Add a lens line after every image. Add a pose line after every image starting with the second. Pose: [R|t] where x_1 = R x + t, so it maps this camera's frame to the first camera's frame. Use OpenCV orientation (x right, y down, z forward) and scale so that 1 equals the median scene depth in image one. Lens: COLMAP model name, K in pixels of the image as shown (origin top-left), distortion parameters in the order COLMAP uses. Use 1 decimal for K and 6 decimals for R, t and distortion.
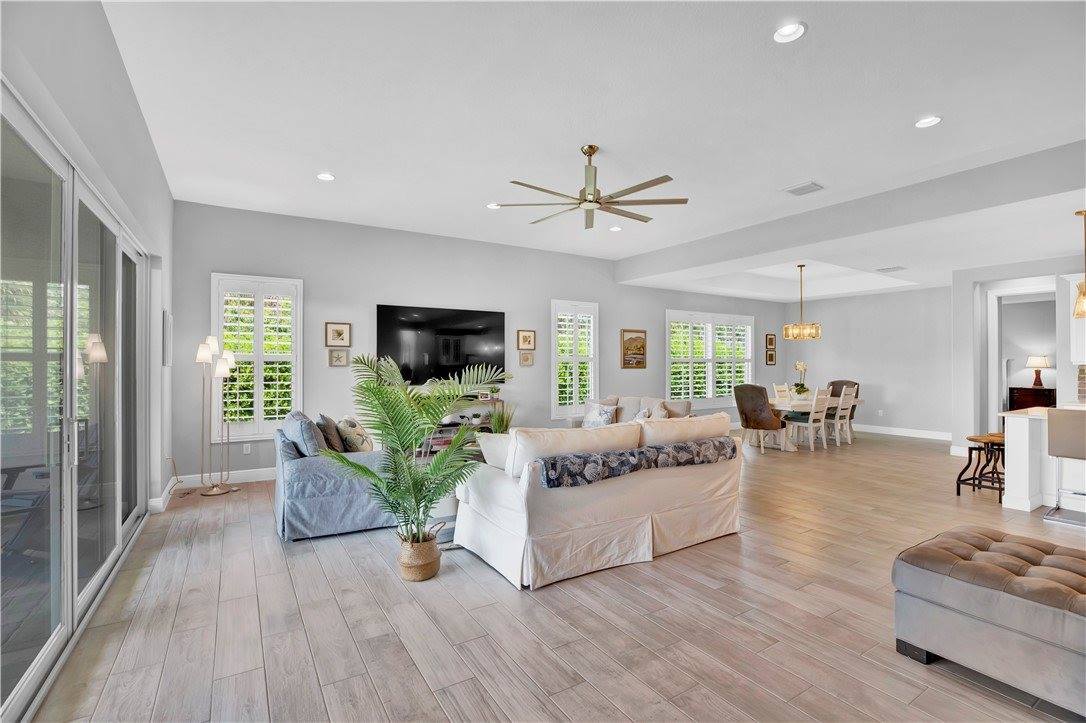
lens RADIAL K [[500.1, 0, 549.6], [0, 500.1, 360.6], [0, 0, 1]] dist [-0.038758, 0.008615]
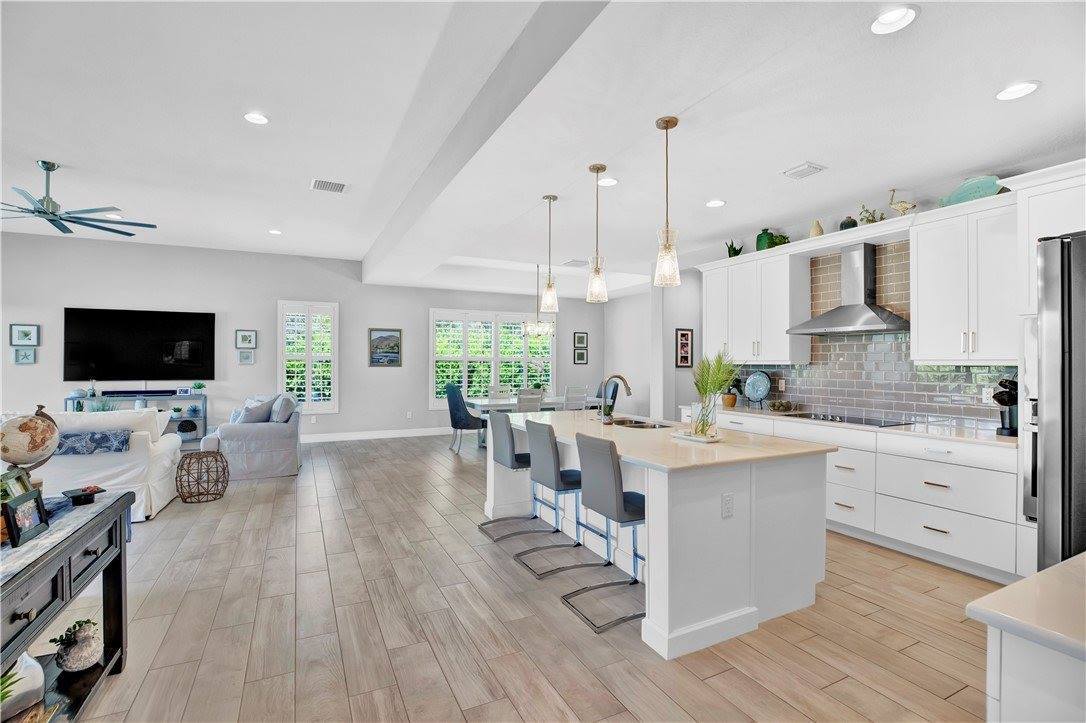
lens RADIAL K [[500.1, 0, 544.8], [0, 500.1, 360.3], [0, 0, 1]] dist [-0.038758, 0.008615]
pose [[0.995044, 0.002249, -0.099414, 0.637384], [-0.002086, 0.999996, 0.001738, 0.000224], [0.099417, -0.001522, 0.995045, 0.026178]]
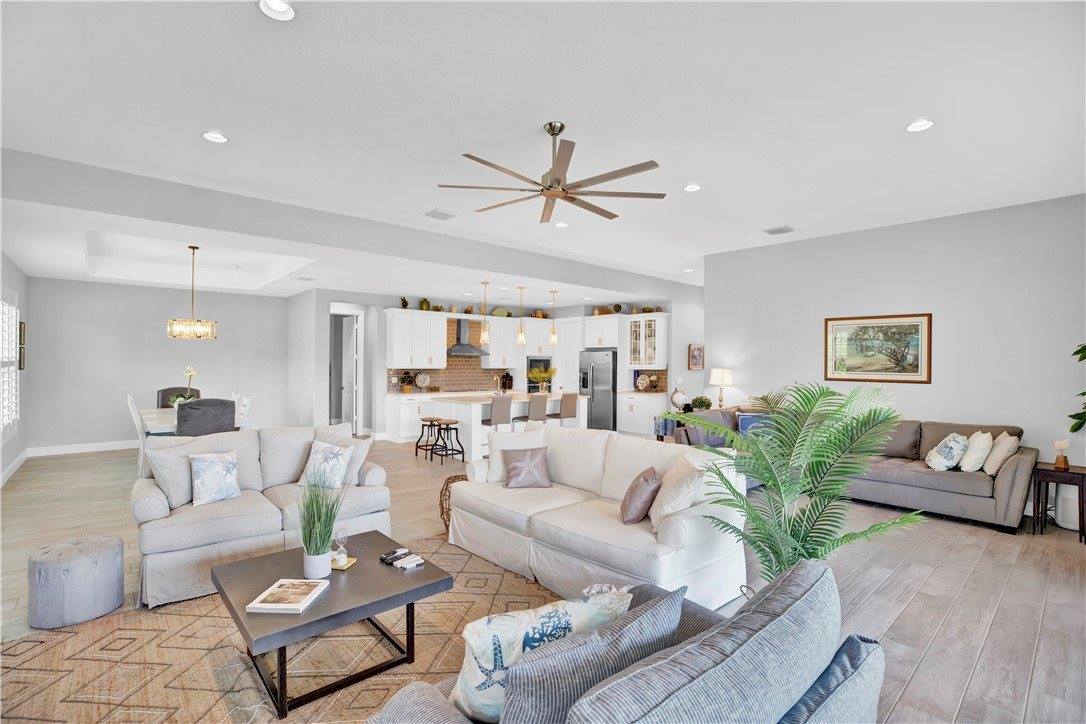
lens RADIAL K [[500.1, 0, 545.4], [0, 500.1, 357.2], [0, 0, 1]] dist [-0.038758, 0.008615]
pose [[-0.165852, 0.008502, 0.986114, -0.384885], [-0.013468, 0.999850, -0.010885, -0.012567], [-0.986059, -0.015086, -0.165712, 0.580798]]
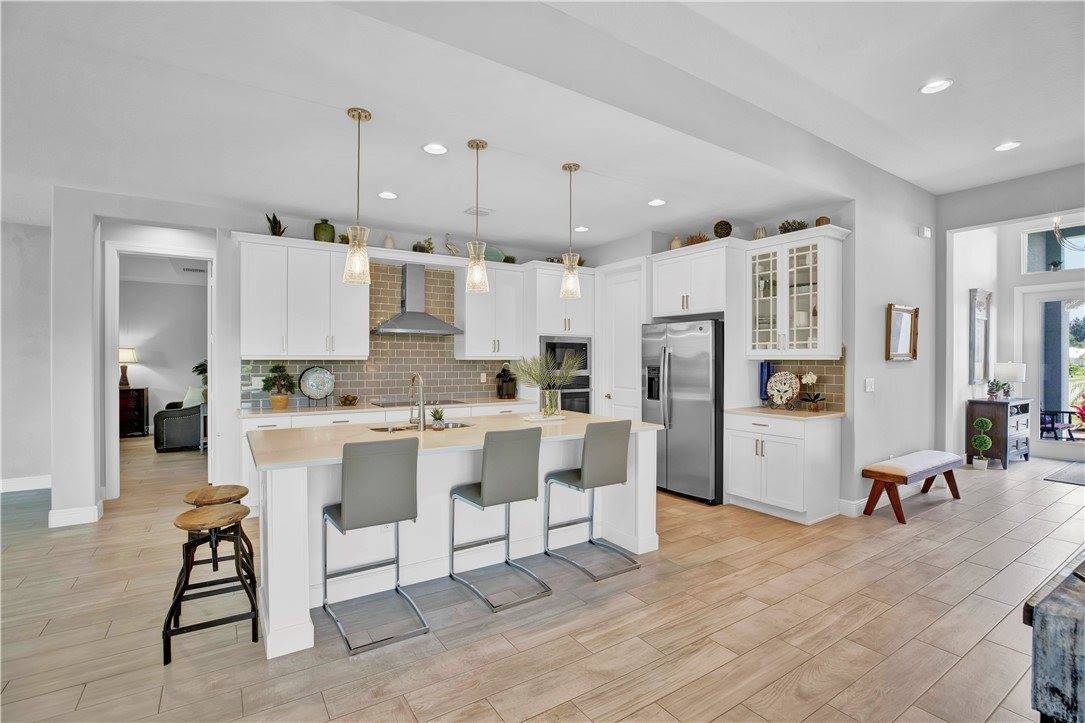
lens RADIAL K [[499.6, 0, 544.0], [0, 499.6, 362.6], [0, 0, 1]] dist [-0.038758, 0.008615]
pose [[-0.018599, -0.009439, 0.999782, 0.247945], [-0.008133, 0.999924, 0.009289, 0.001349], [-0.999794, -0.007958, -0.018674, 0.414556]]
